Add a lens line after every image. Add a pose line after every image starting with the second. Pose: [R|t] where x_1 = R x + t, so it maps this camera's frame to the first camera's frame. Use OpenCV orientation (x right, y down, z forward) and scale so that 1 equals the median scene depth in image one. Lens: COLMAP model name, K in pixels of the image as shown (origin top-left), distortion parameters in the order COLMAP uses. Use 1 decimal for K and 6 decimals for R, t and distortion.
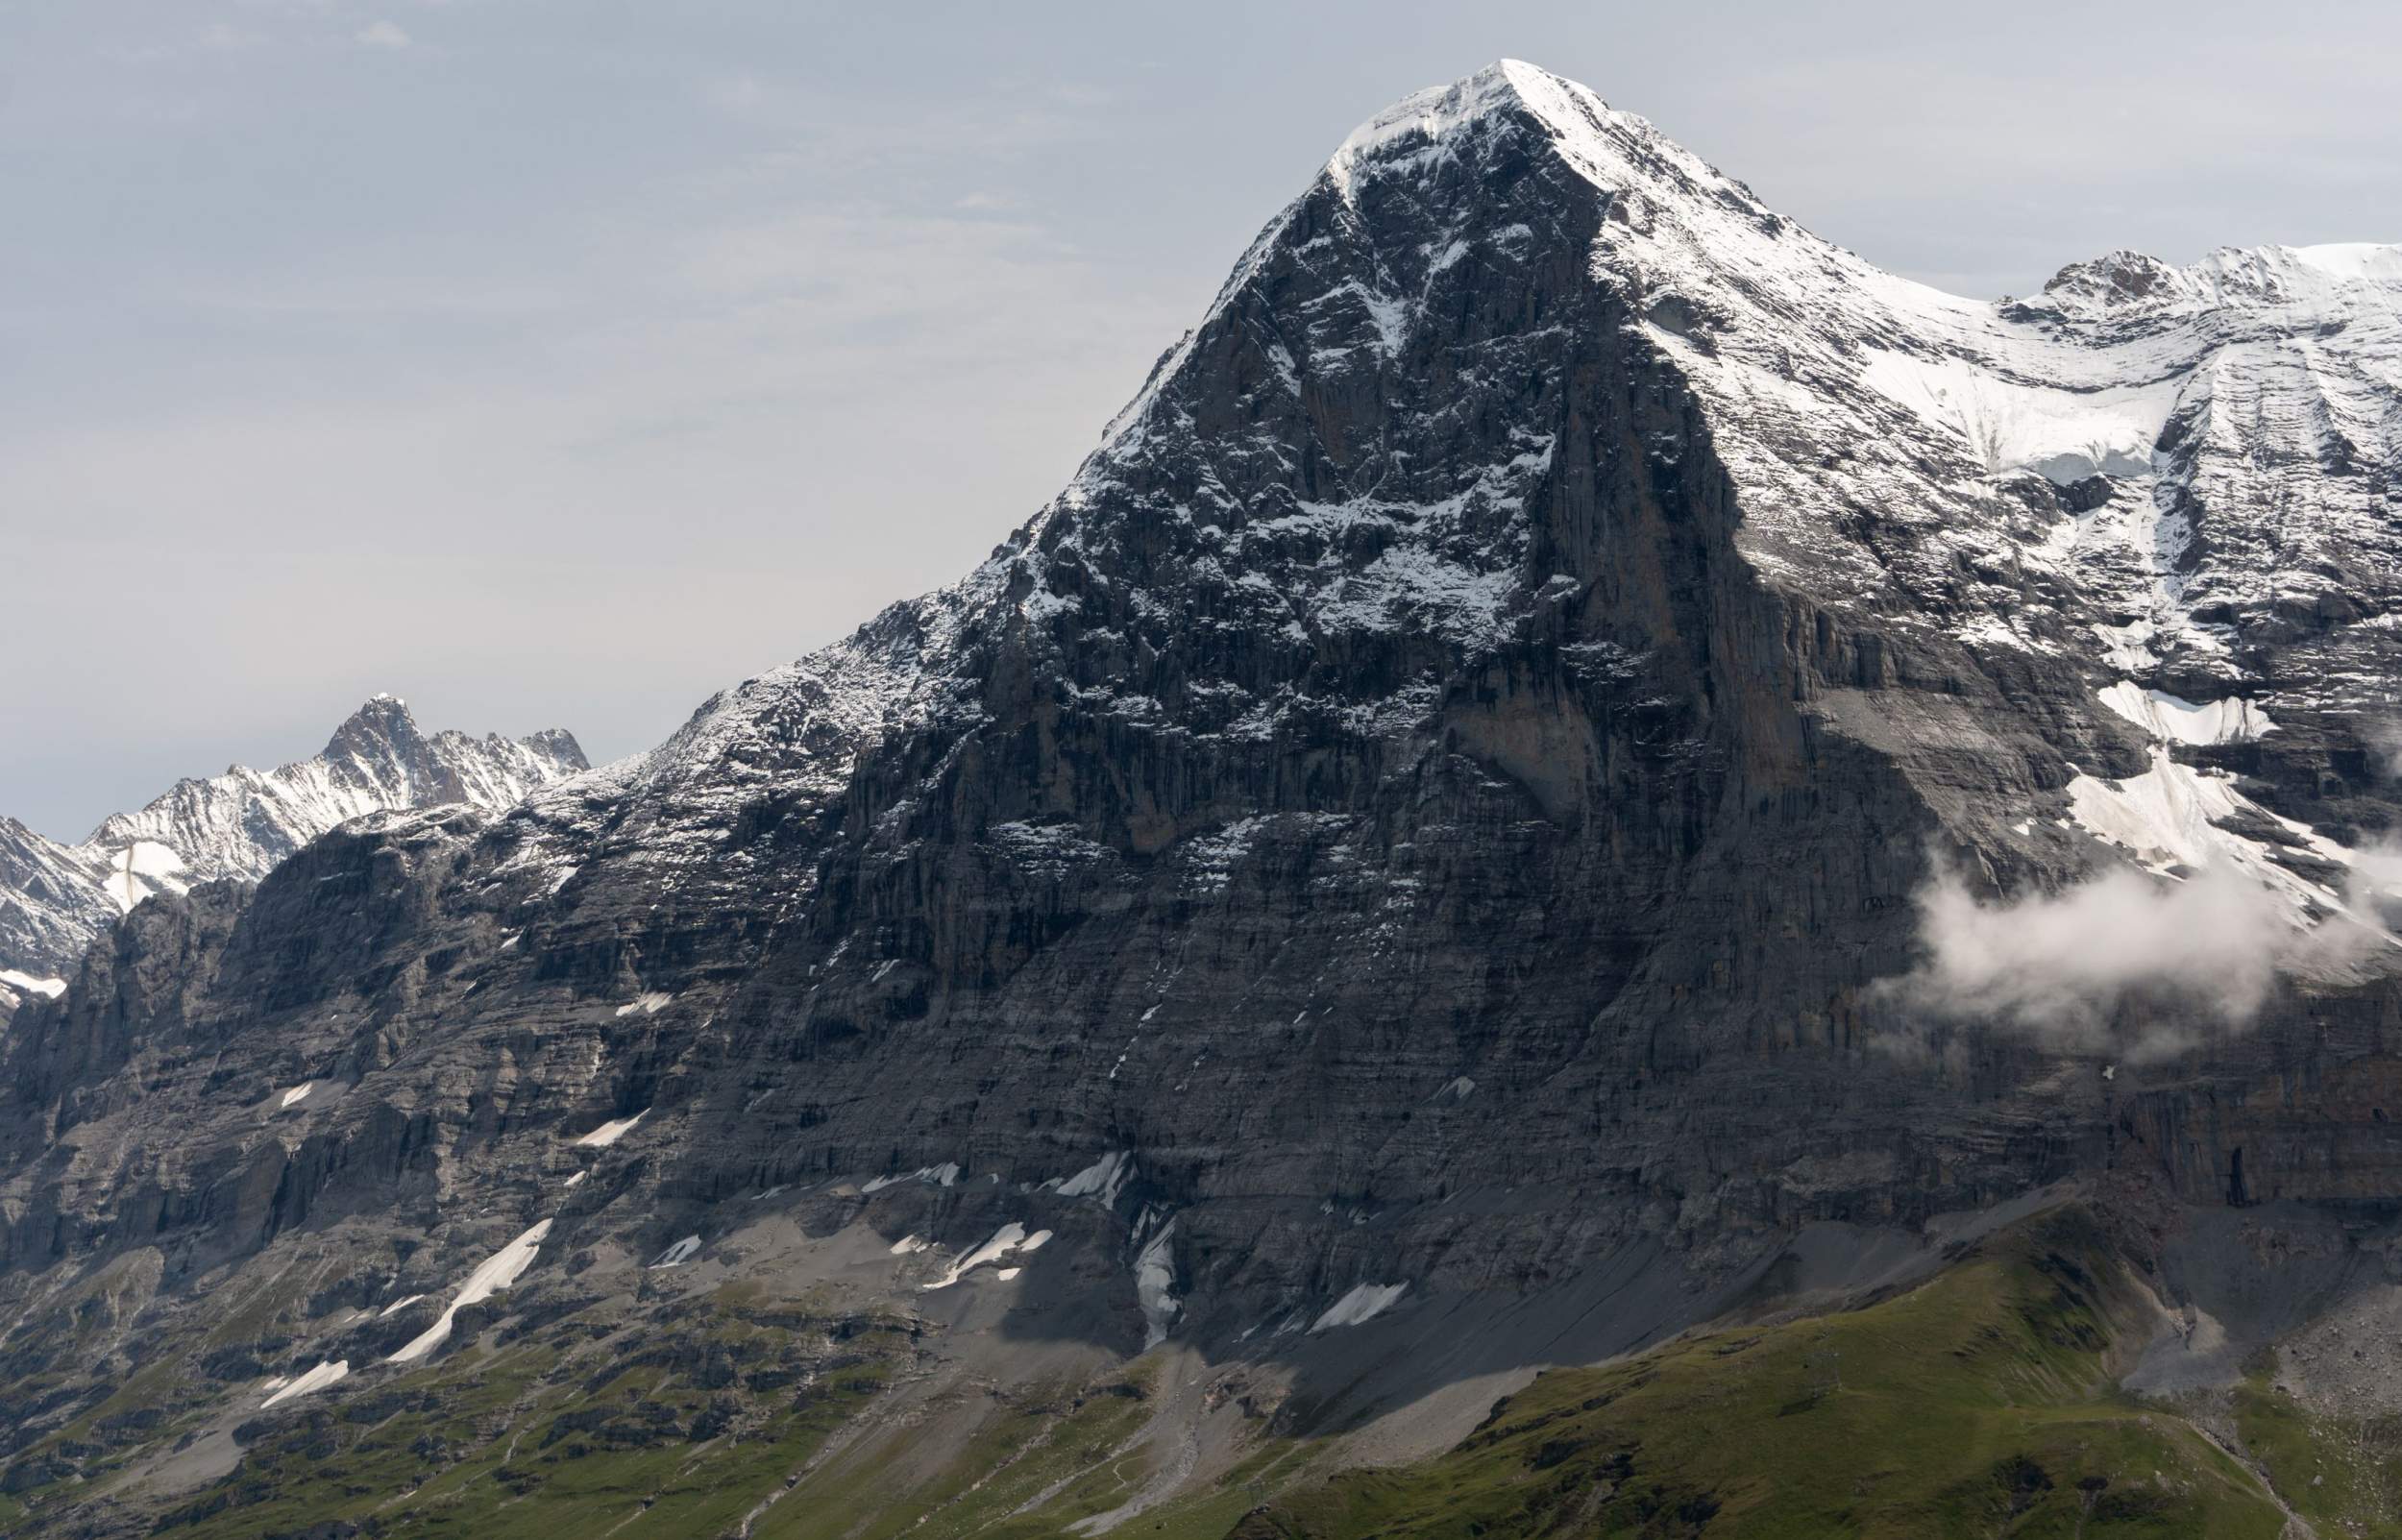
lens RADIAL K [[3412.2, 0, 1201.2], [0, 3412.2, 770.7], [0, 0, 1]] dist [0.010164, 0.000000]
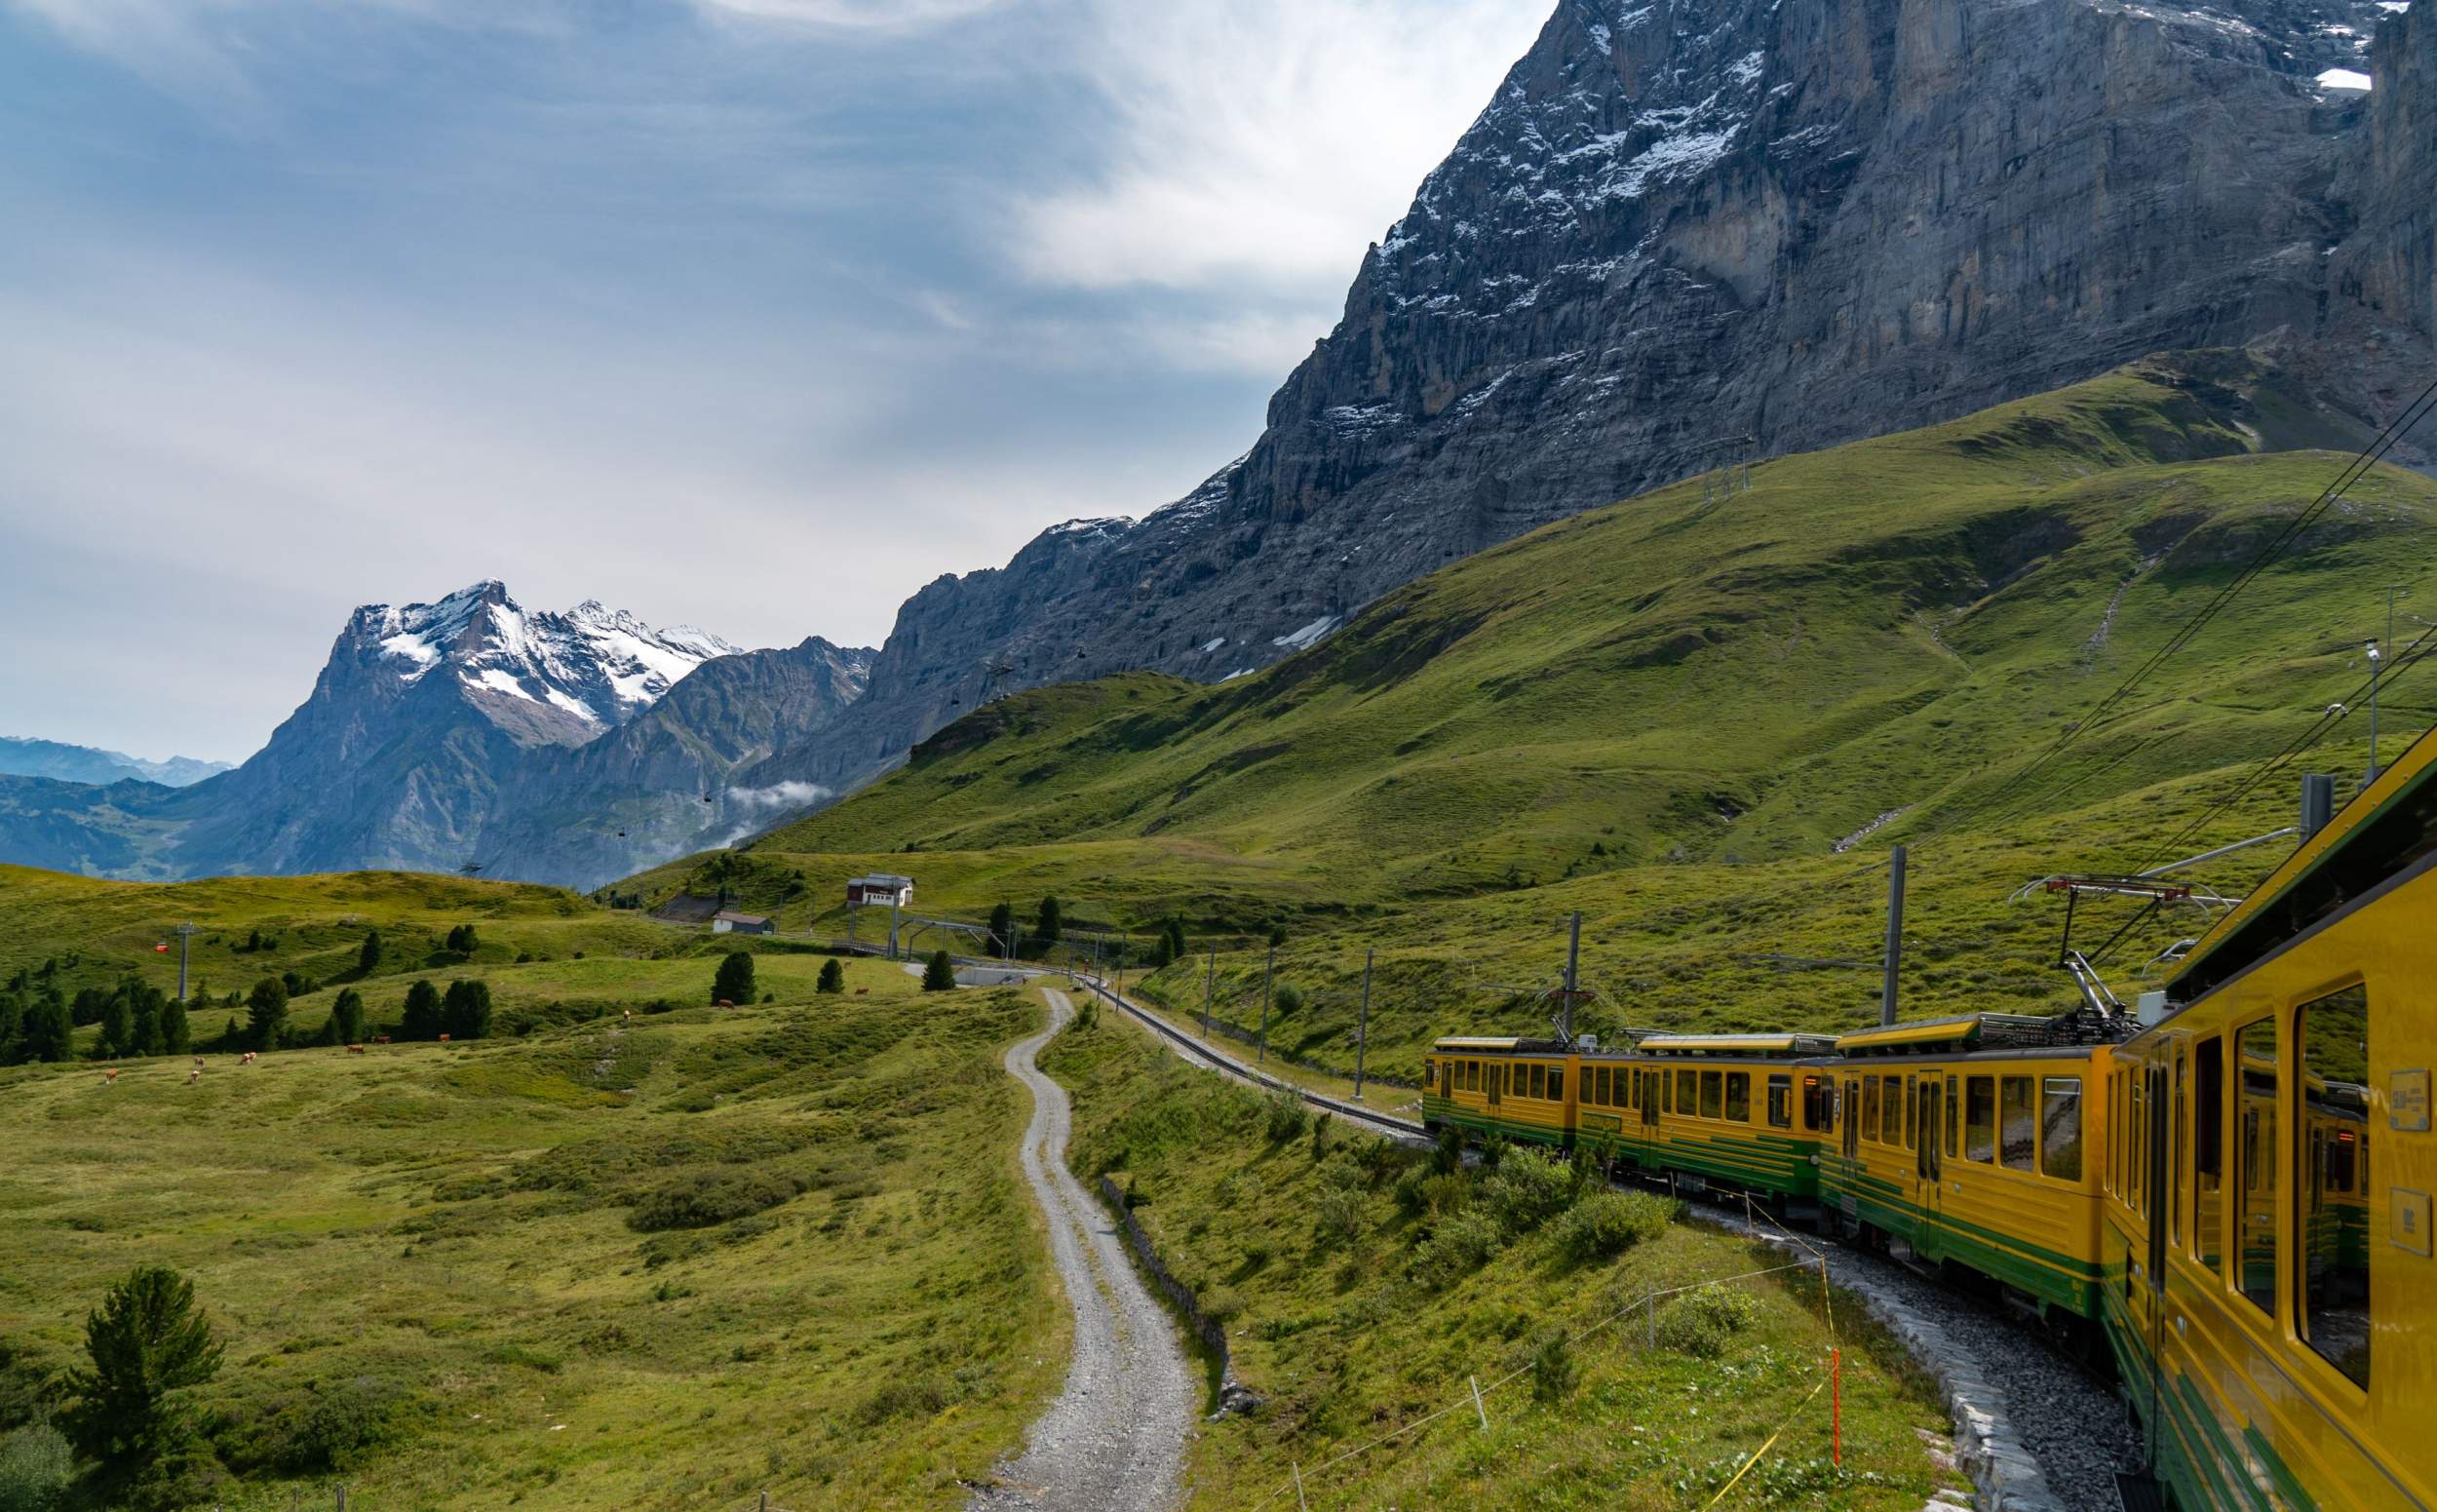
lens RADIAL K [[1691.4, 0, 1219.6], [0, 1691.4, 754.6], [0, 0, 1]] dist [0.001627, 0.003123]
pose [[0.937362, 0.071481, -0.340944, 0.124480], [-0.070718, 0.997388, 0.014683, 0.139259], [0.341103, 0.010347, 0.939969, 0.417897]]
